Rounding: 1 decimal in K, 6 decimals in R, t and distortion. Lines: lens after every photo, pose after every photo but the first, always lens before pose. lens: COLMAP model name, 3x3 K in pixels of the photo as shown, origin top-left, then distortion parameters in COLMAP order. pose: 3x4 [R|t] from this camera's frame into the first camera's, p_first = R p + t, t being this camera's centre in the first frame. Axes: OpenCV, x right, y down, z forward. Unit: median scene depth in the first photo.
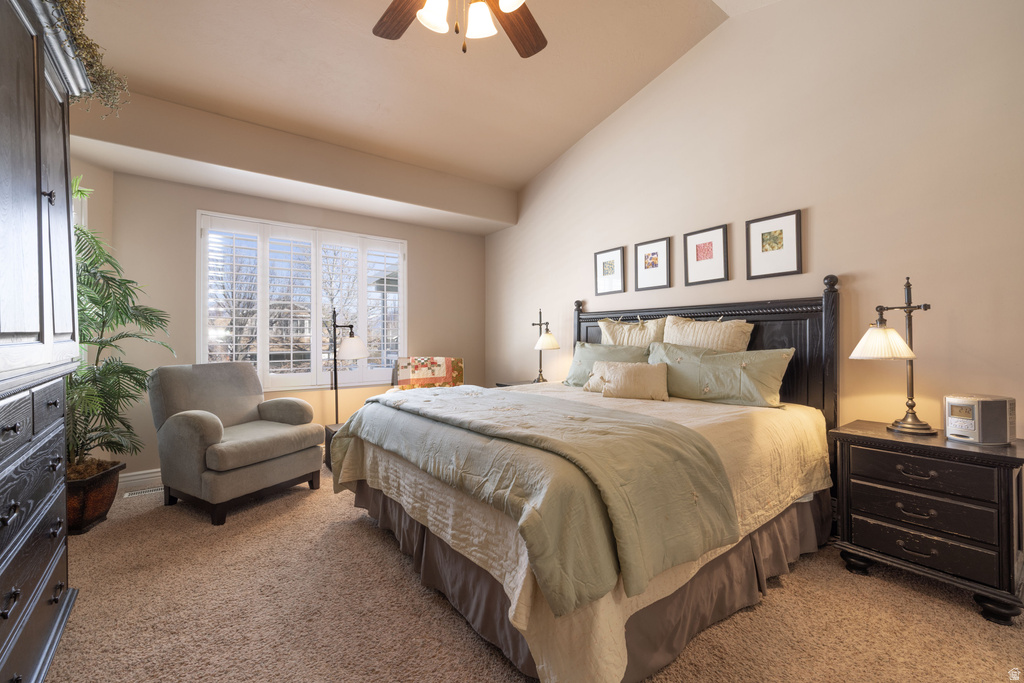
lens RADIAL K [[431.1, 0, 512.0], [0, 431.1, 341.5], [0, 0, 1]] dist [0.003915, 0.000277]
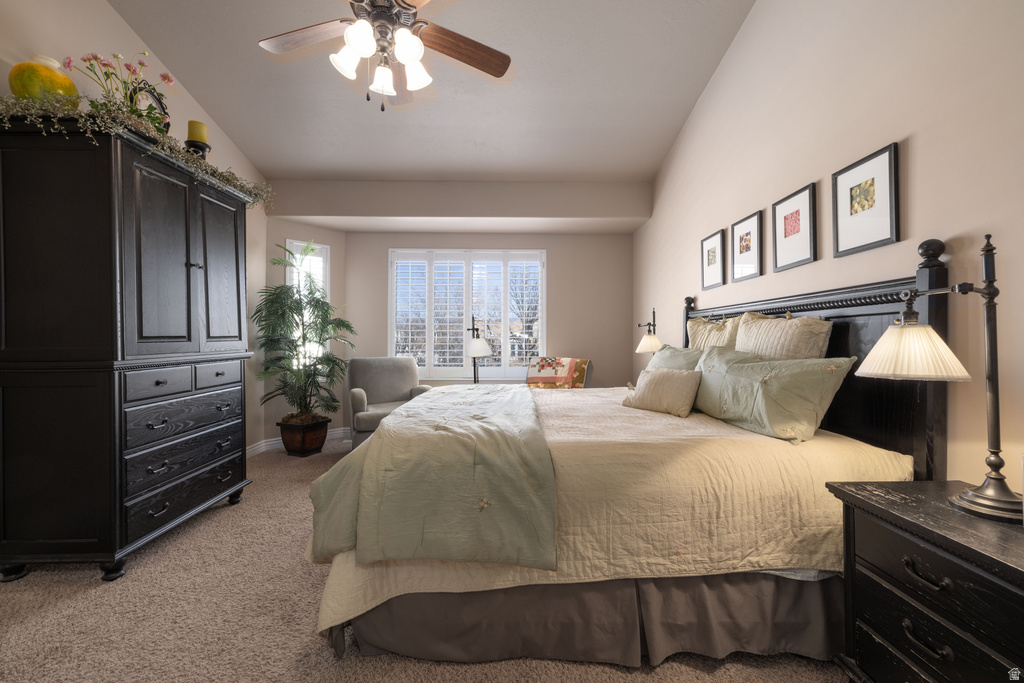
lens RADIAL K [[431.1, 0, 512.0], [0, 431.1, 341.5], [0, 0, 1]] dist [0.003915, 0.000277]
pose [[0.801972, 0.006654, -0.597324, 0.556242], [-0.008428, 0.999964, -0.000176, -0.003567], [0.597302, 0.005175, 0.802000, 0.133373]]
